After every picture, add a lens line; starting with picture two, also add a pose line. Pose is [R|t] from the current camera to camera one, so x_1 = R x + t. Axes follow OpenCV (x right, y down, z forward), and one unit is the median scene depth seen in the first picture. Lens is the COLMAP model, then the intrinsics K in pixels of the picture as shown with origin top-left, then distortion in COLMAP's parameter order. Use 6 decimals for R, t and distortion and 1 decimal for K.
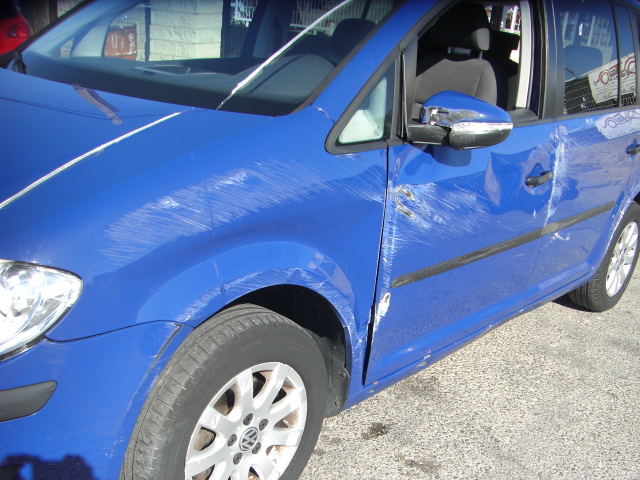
lens RADIAL K [[717.8, 0, 356.2], [0, 717.8, 282.9], [0, 0, 1]] dist [-0.141814, 0.000000]
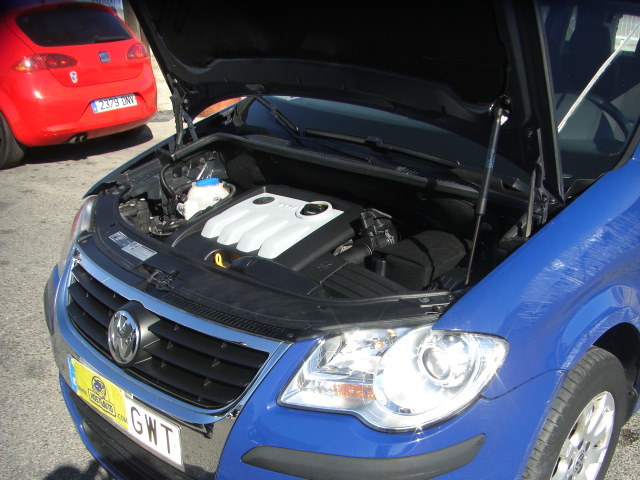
lens RADIAL K [[717.8, 0, 350.2], [0, 717.8, 268.9], [0, 0, 1]] dist [-0.141814, 0.000000]
pose [[0.996290, -0.054725, -0.066416, -0.488363], [0.055145, 0.998468, 0.004499, -0.122311], [0.066068, -0.008145, 0.997782, -0.125489]]
